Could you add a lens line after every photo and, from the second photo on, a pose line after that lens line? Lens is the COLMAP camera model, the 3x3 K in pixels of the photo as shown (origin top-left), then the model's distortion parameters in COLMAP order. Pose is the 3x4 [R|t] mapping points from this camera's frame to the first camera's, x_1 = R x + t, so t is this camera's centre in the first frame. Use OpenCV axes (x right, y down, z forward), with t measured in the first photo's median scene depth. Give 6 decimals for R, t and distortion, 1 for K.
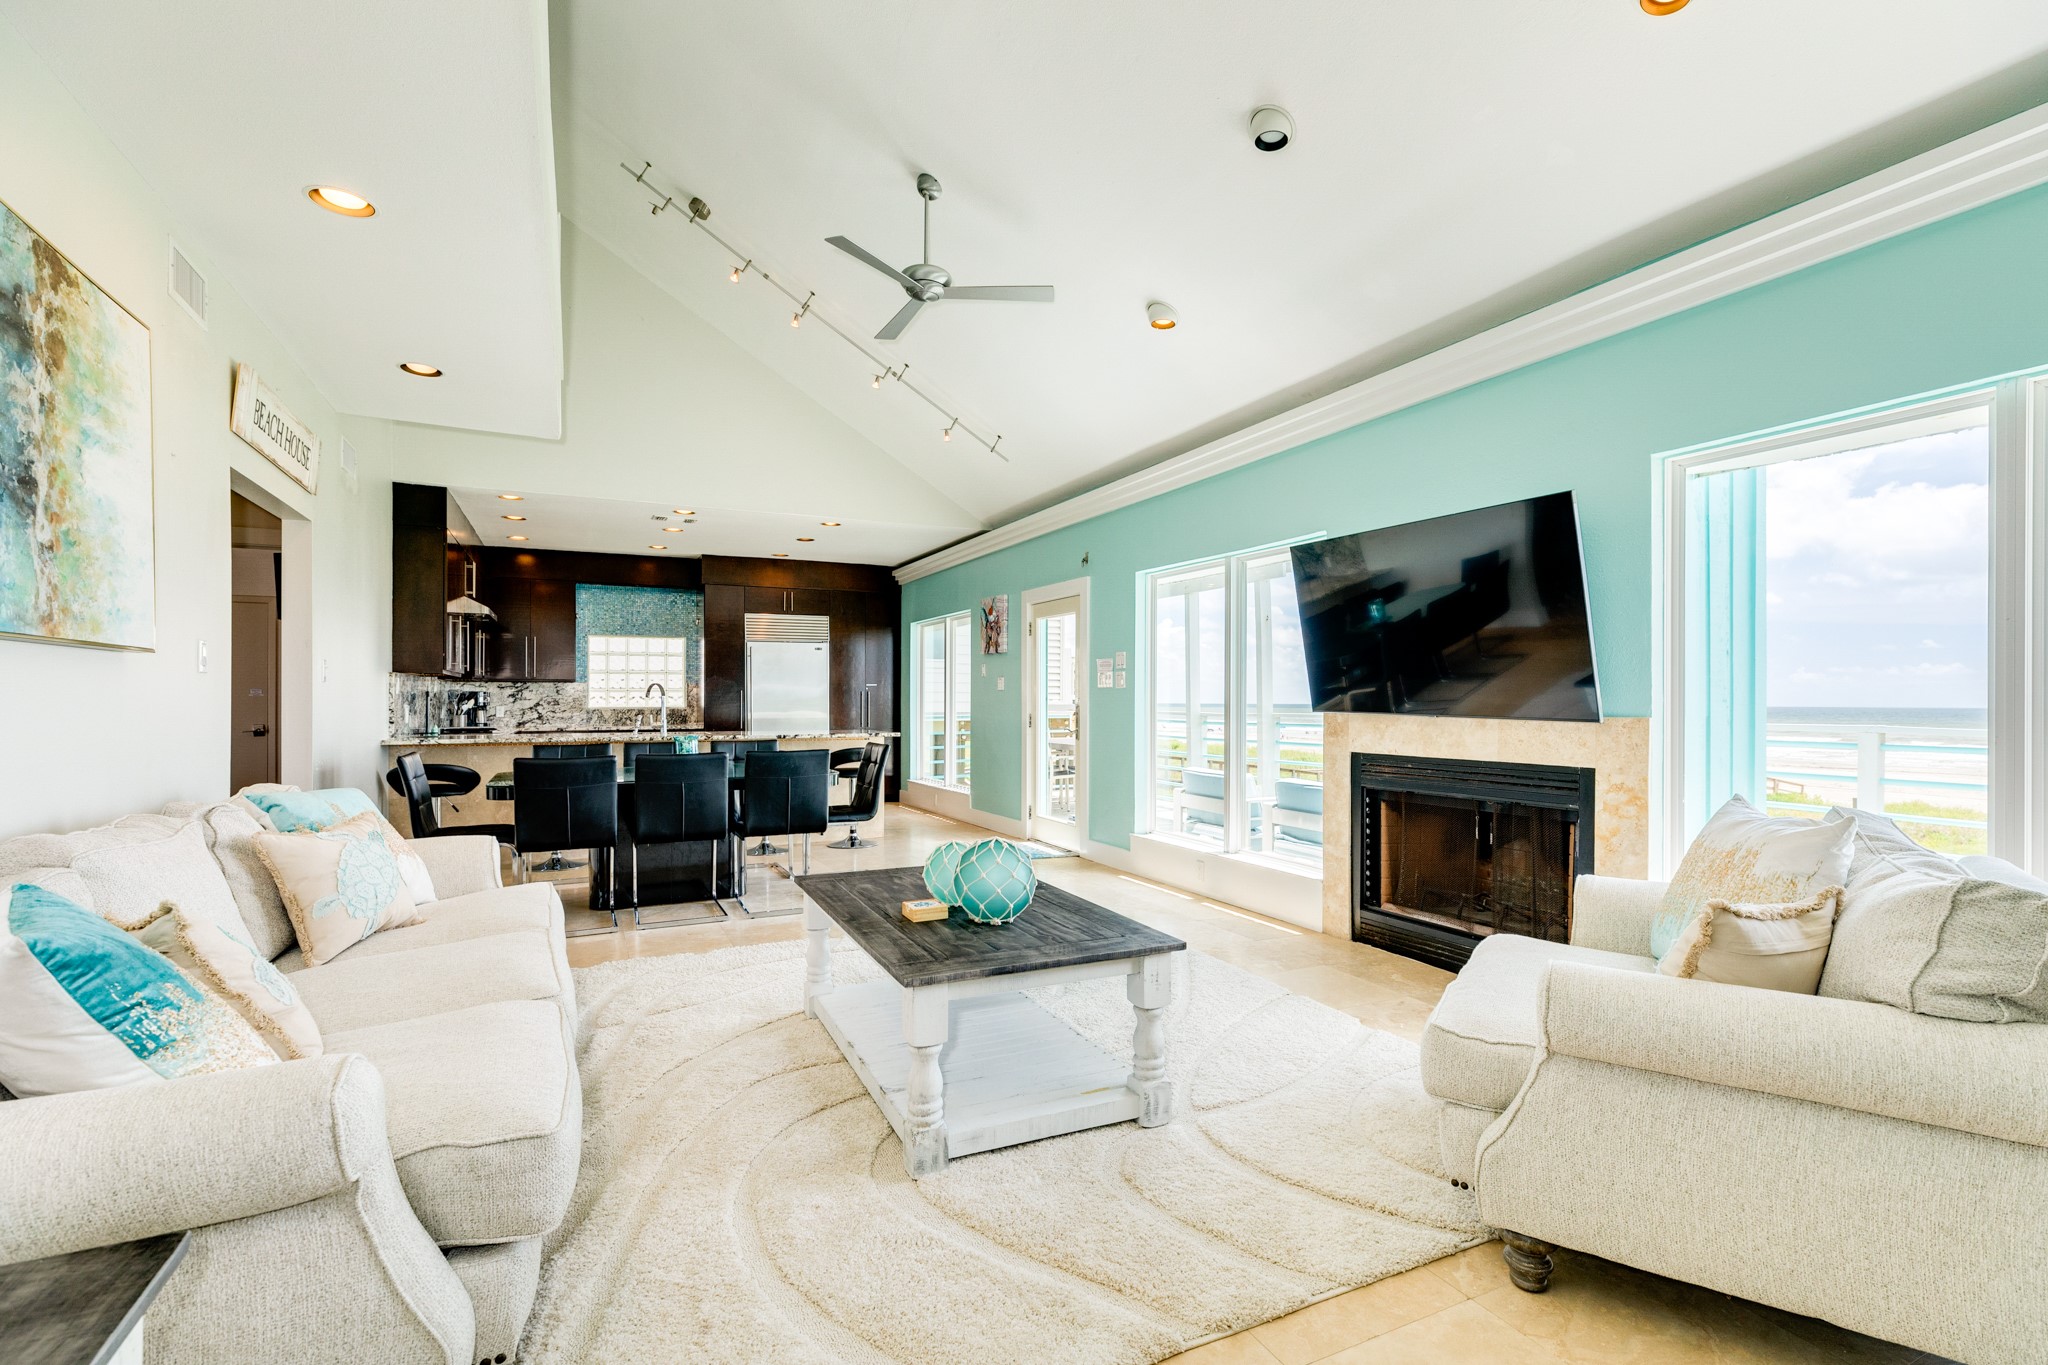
lens RADIAL K [[920.1, 0, 1022.7], [0, 920.1, 700.5], [0, 0, 1]] dist [0.001105, 0.000255]
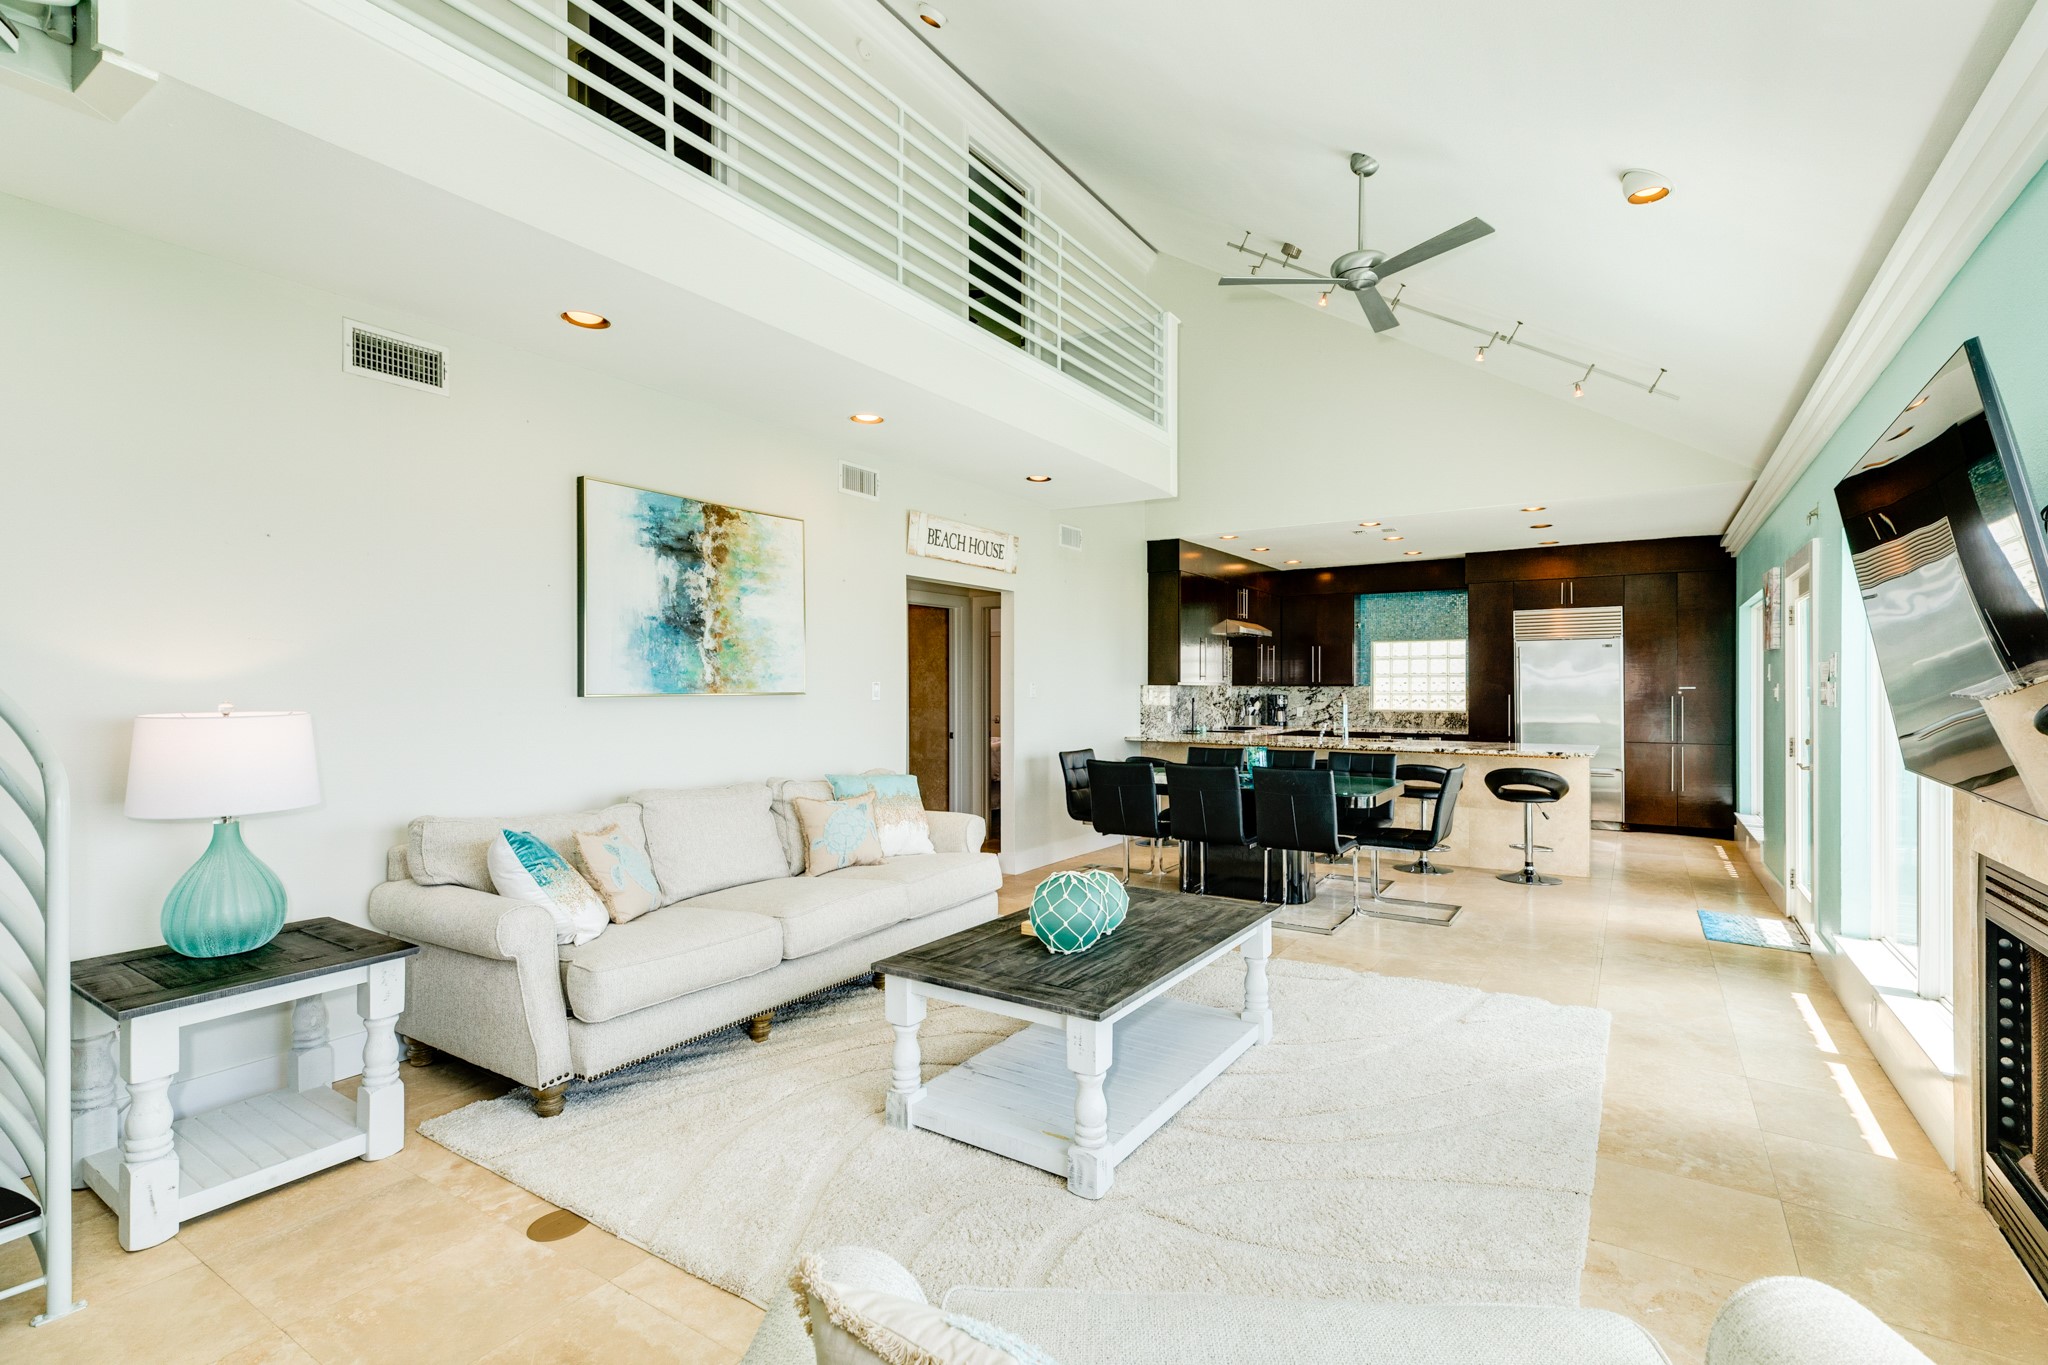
lens RADIAL K [[926.5, 0, 1044.1], [0, 926.5, 689.7], [0, 0, 1]] dist [-0.000344, -0.000023]
pose [[0.522560, 0.002916, -0.852598, 0.535361], [-0.001085, 0.999996, 0.002756, -0.039928], [0.852602, -0.000515, 0.522561, 0.258792]]
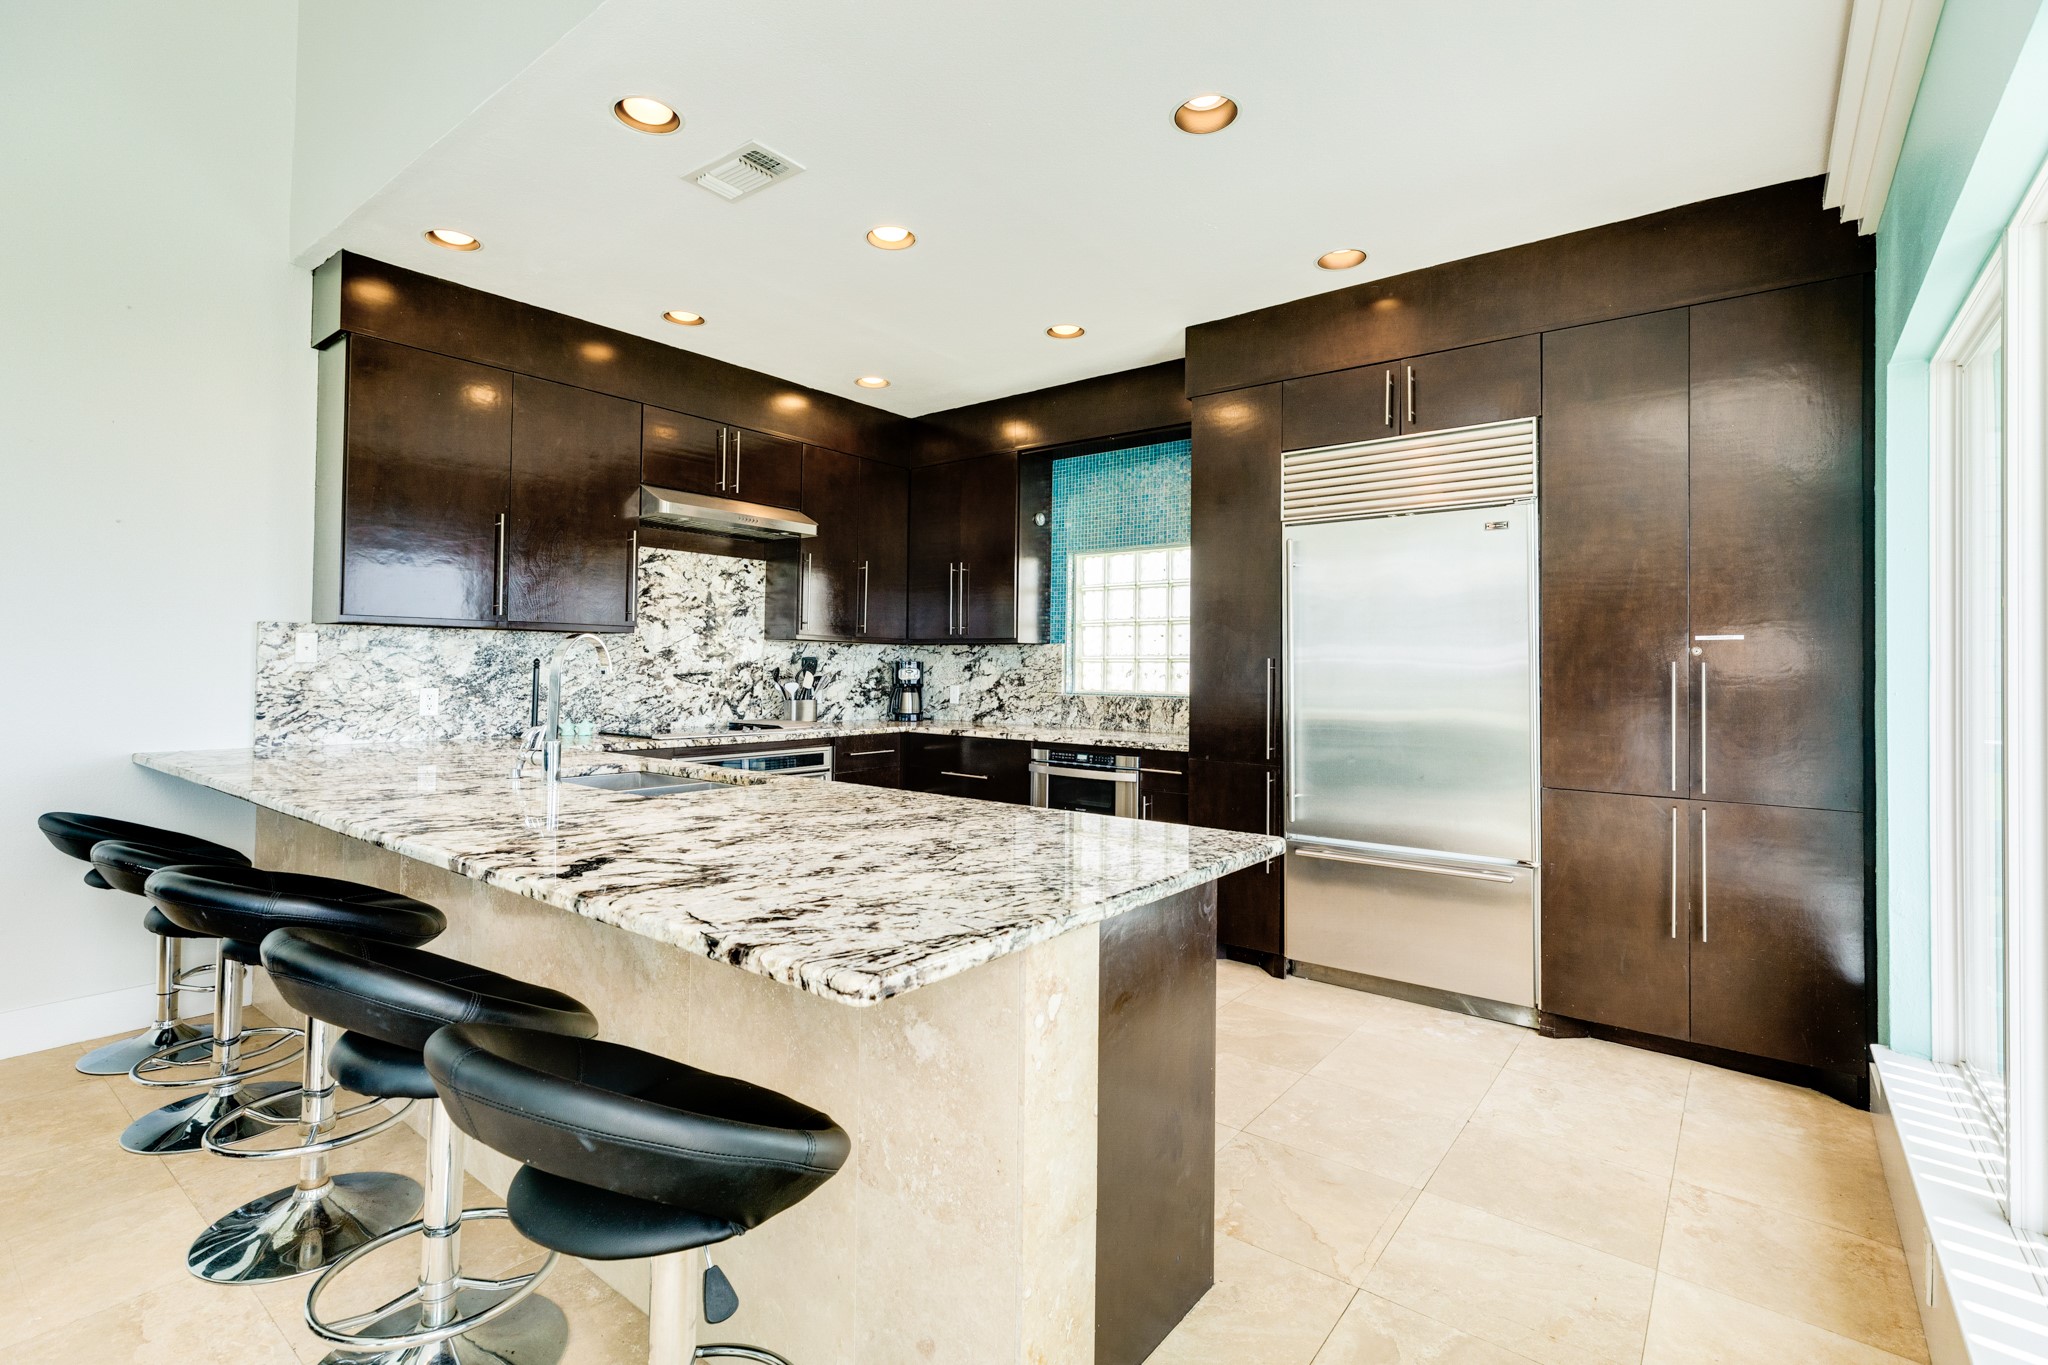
lens RADIAL K [[923.6, 0, 1021.4], [0, 923.6, 652.8], [0, 0, 1]] dist [0.001518, 0.000203]
pose [[0.438326, -0.005077, -0.898802, -0.023708], [-0.006955, 0.999935, -0.009040, -0.021201], [0.898789, 0.010213, 0.438262, 1.643528]]
